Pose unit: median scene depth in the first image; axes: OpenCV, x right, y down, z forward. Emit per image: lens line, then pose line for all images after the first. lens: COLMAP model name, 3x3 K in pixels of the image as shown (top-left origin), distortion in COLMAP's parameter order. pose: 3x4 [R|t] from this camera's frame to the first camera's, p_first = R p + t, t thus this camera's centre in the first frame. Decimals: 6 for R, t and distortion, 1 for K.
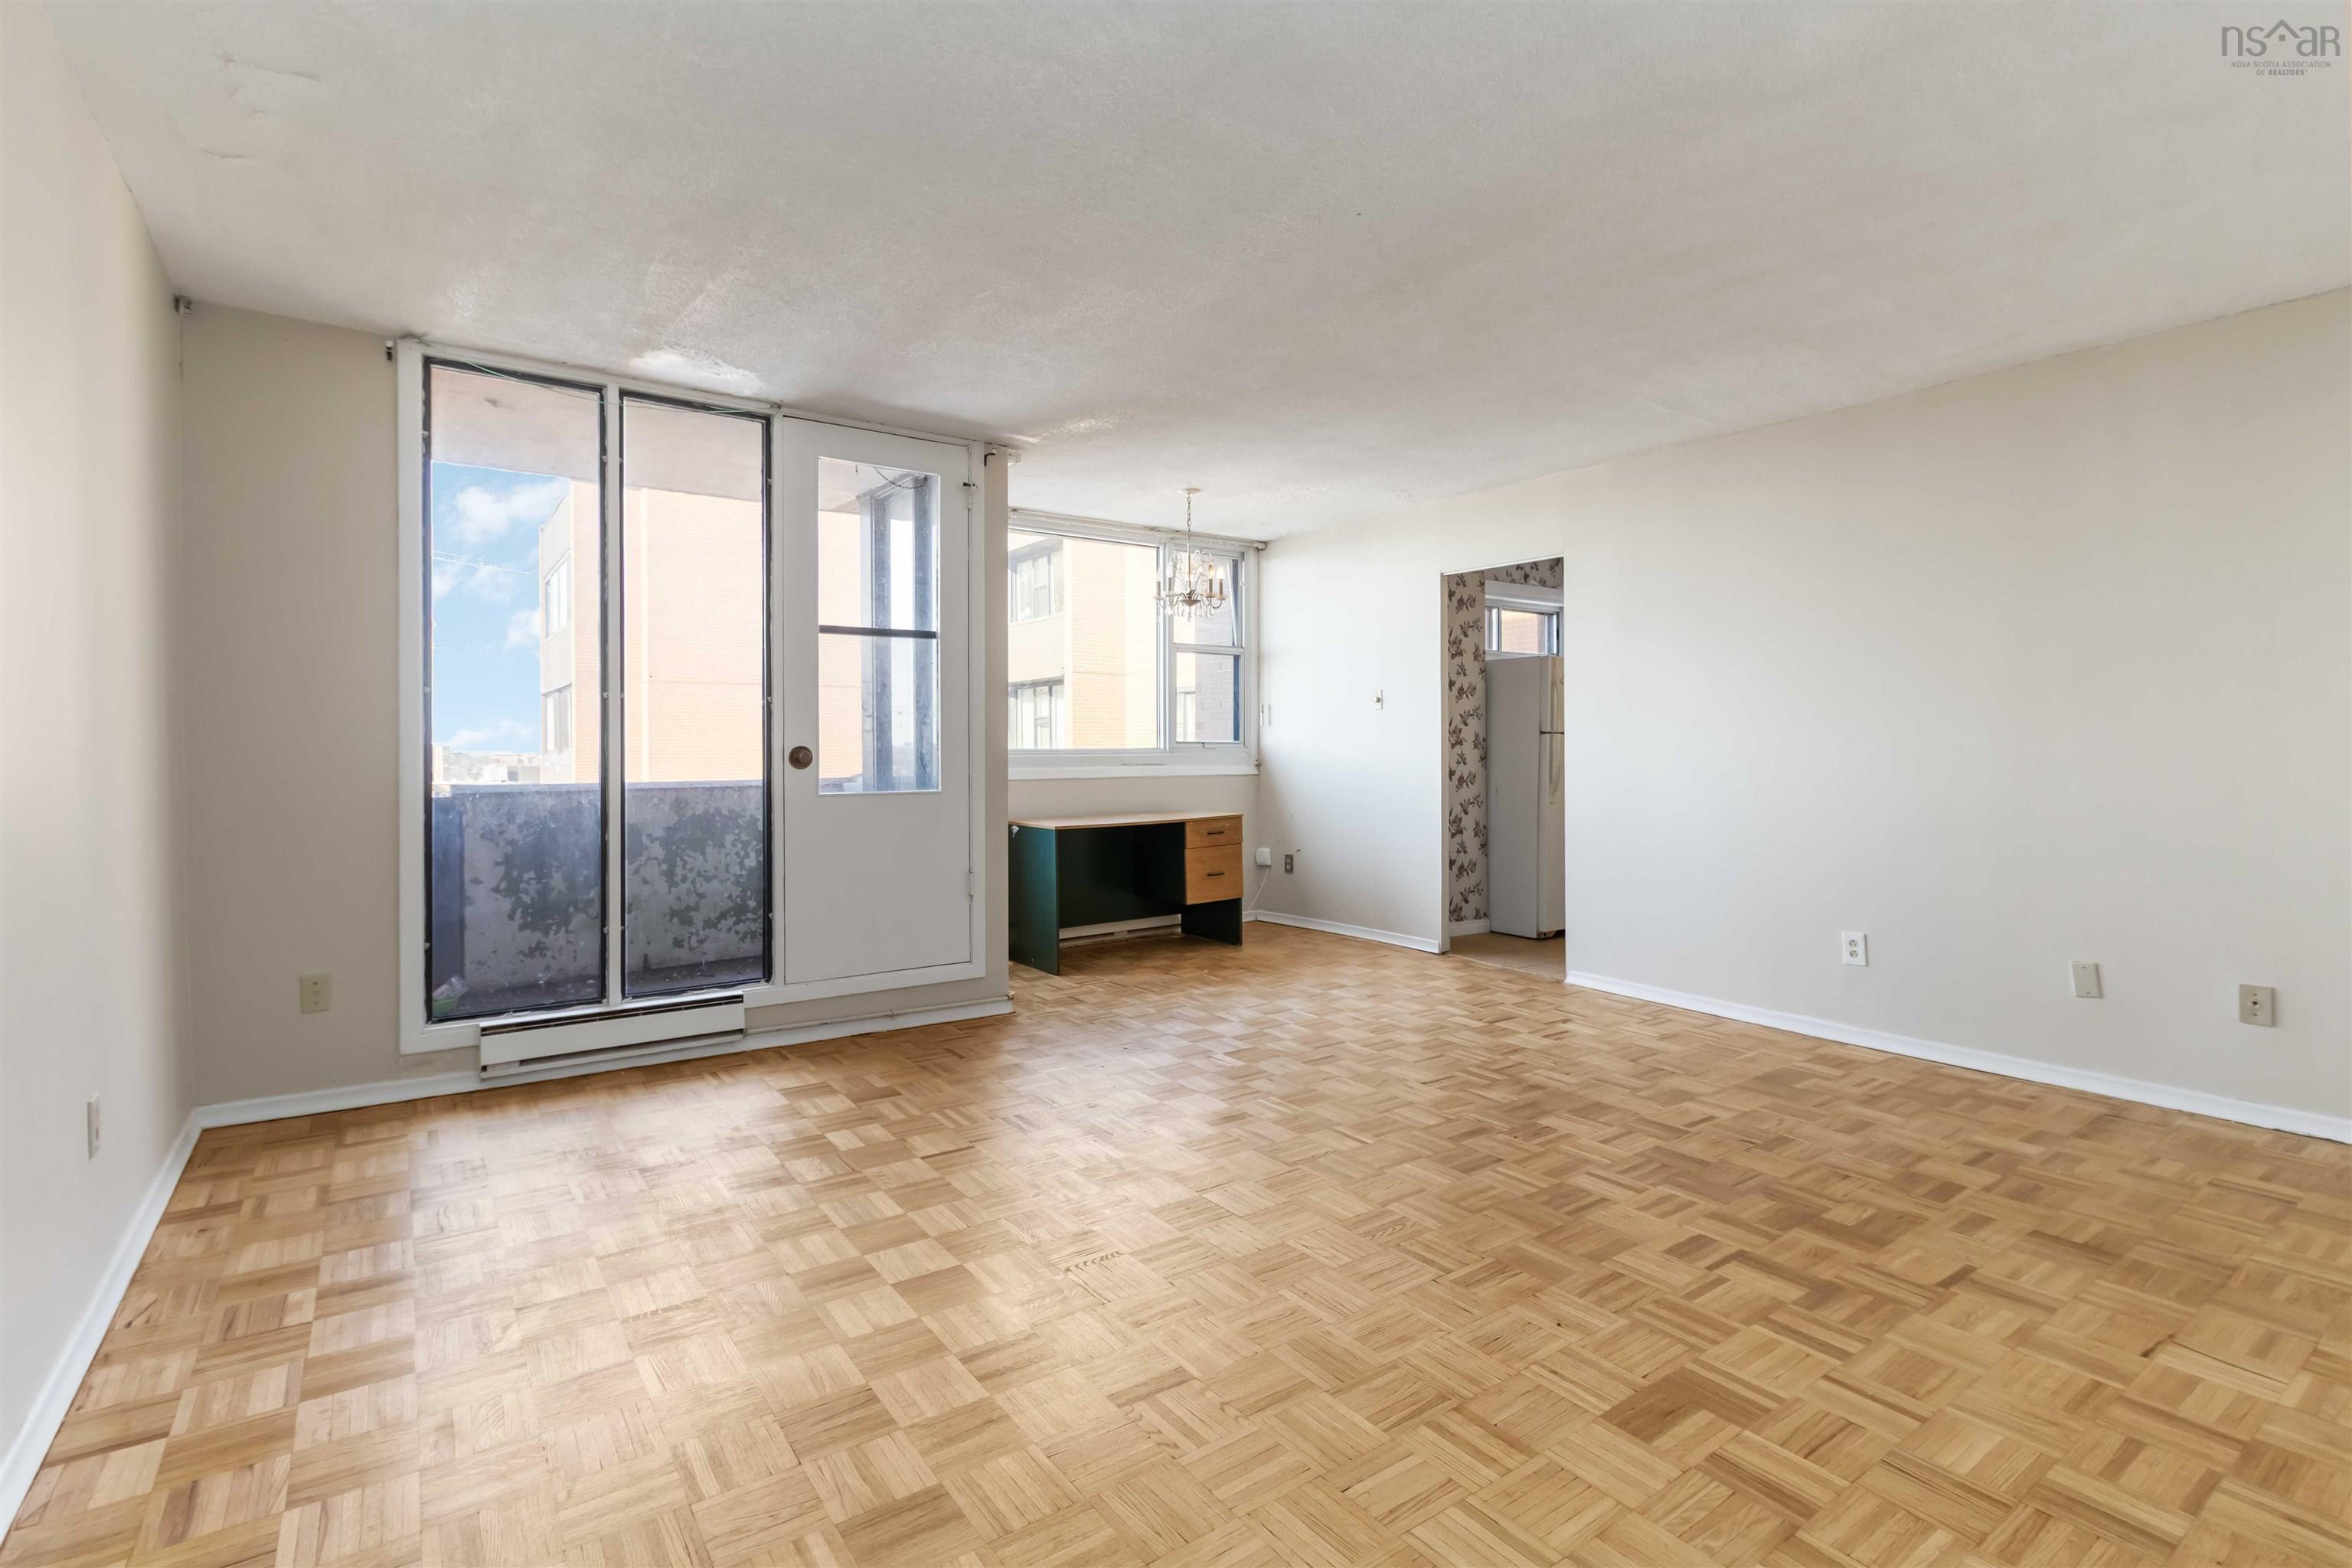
lens RADIAL K [[1091.7, 0, 1184.7], [0, 1091.7, 765.2], [0, 0, 1]] dist [0.005634, -0.000886]
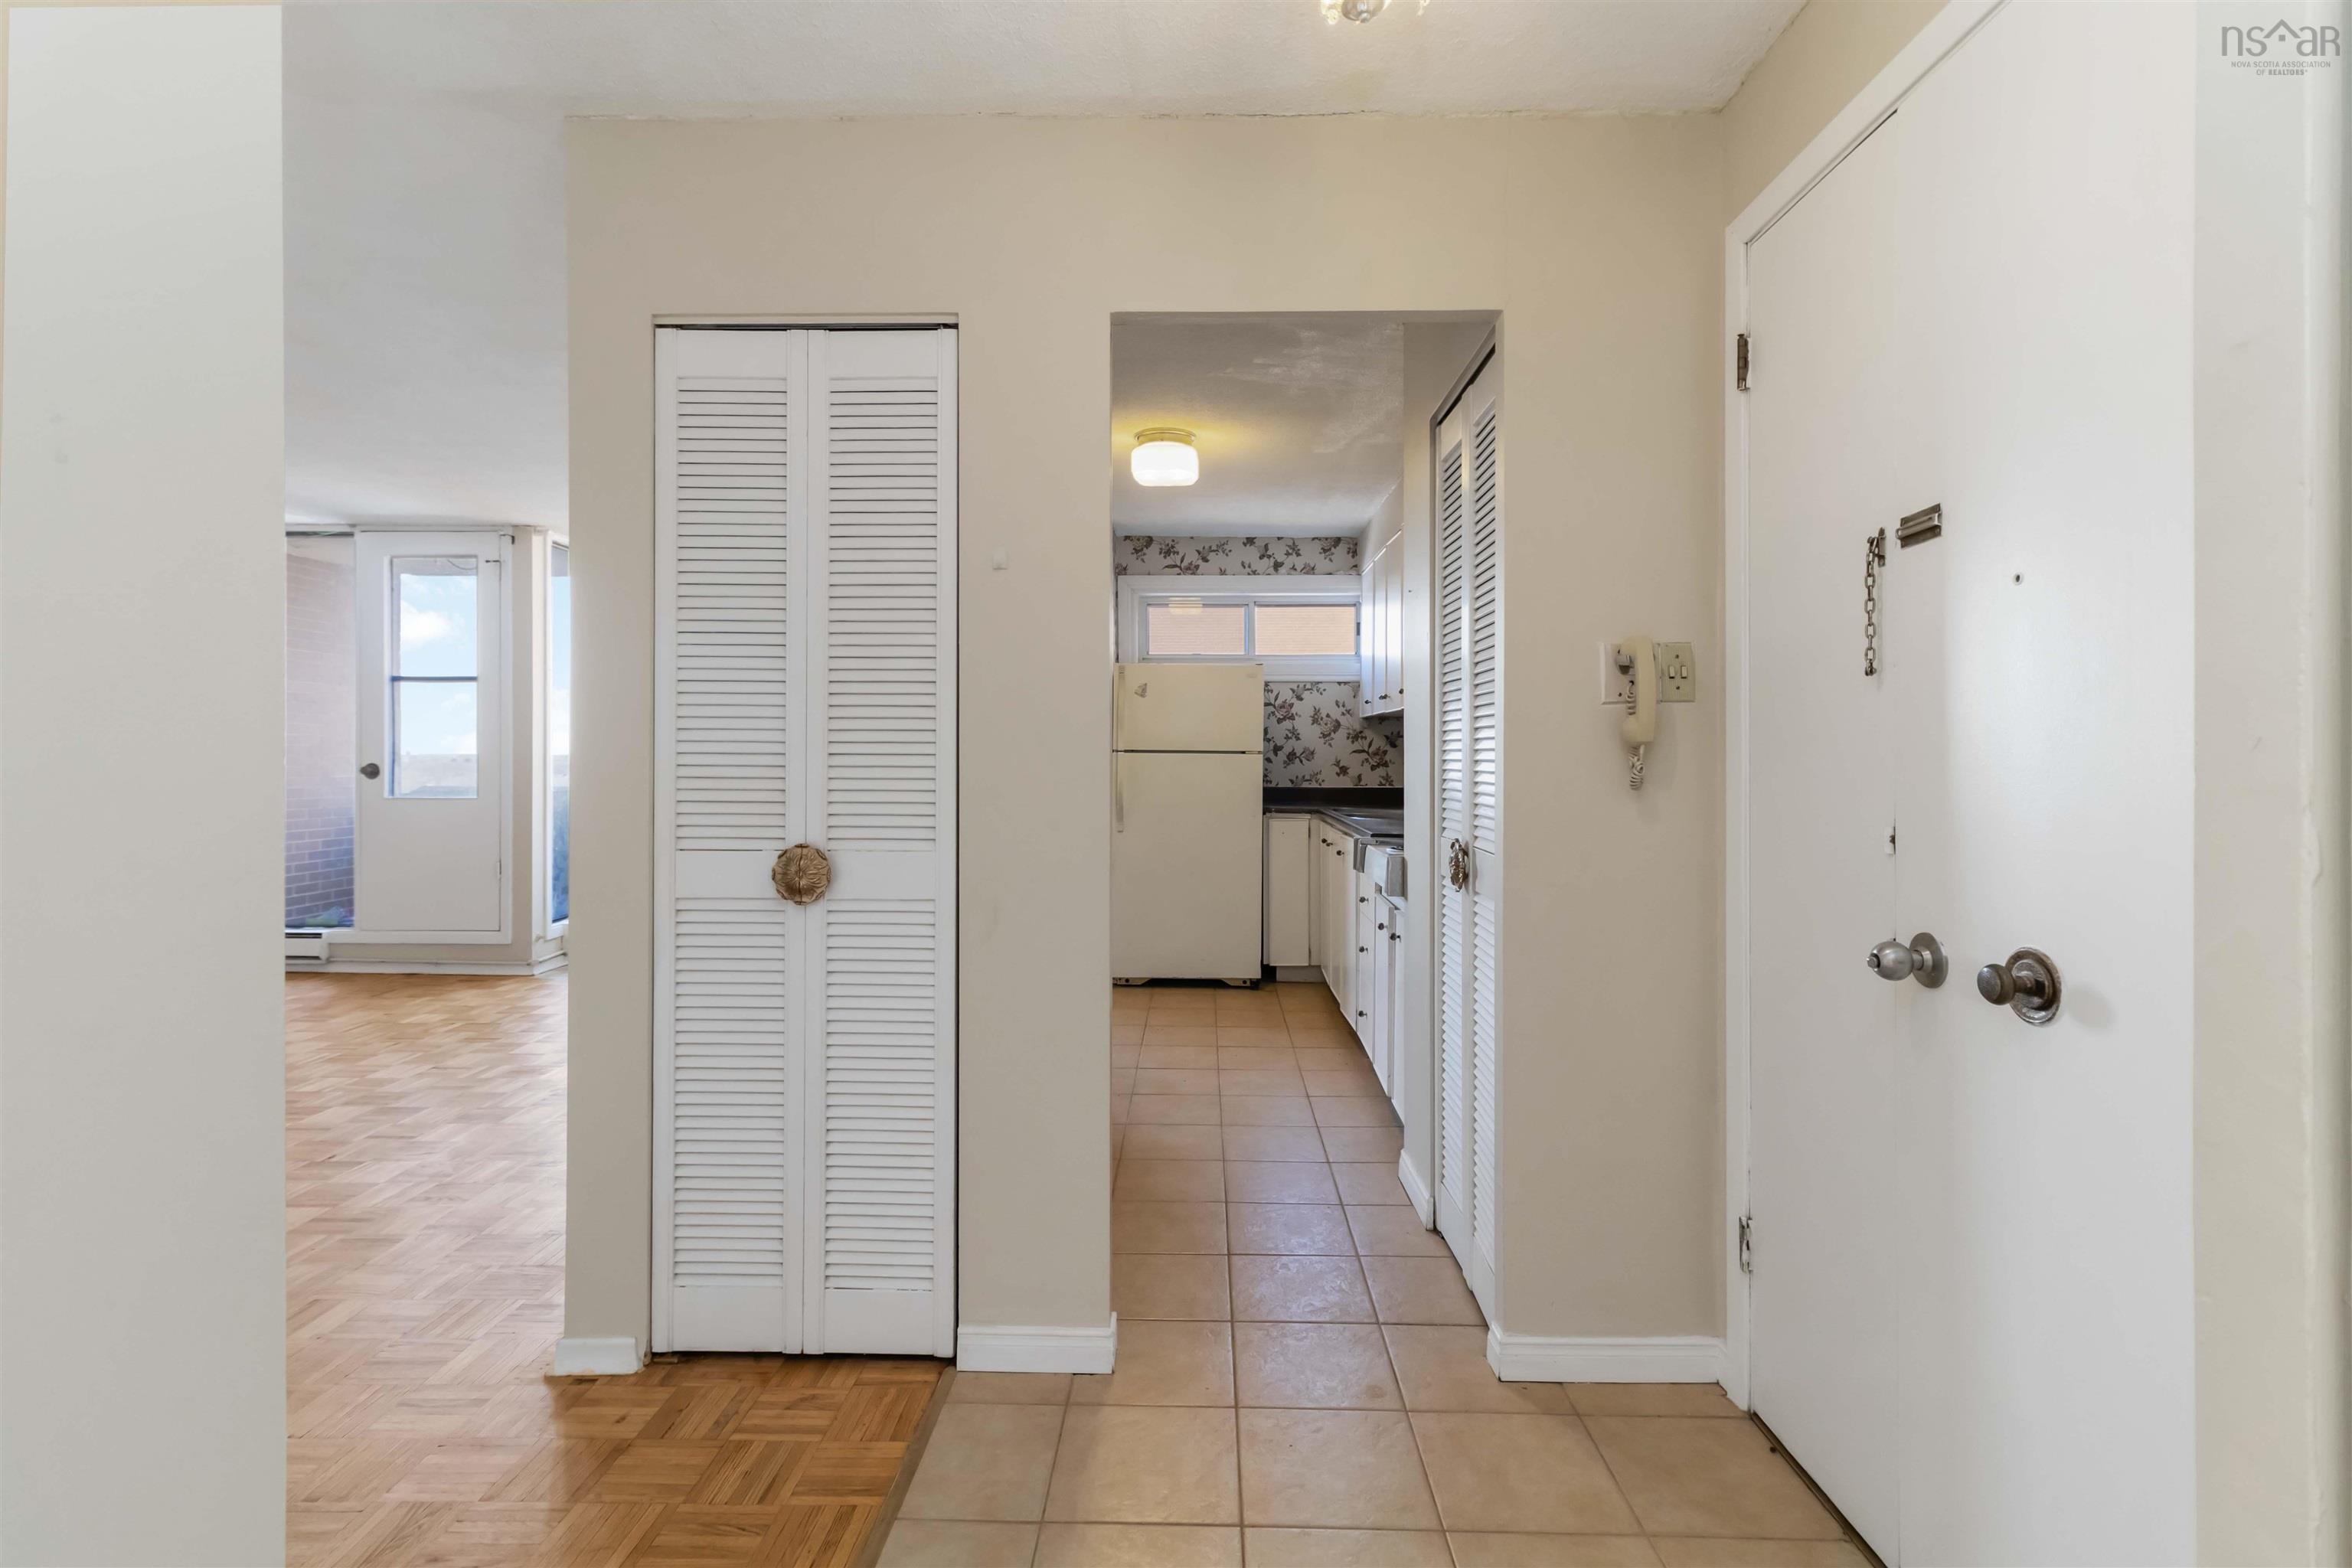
lens RADIAL K [[1091.7, 0, 1184.7], [0, 1091.7, 765.2], [0, 0, 1]] dist [0.005634, -0.000886]
pose [[0.803245, 0.008661, -0.595586, 1.926547], [-0.011429, 0.999934, -0.000873, -0.037839], [0.595539, 0.007508, 0.803291, 0.698457]]
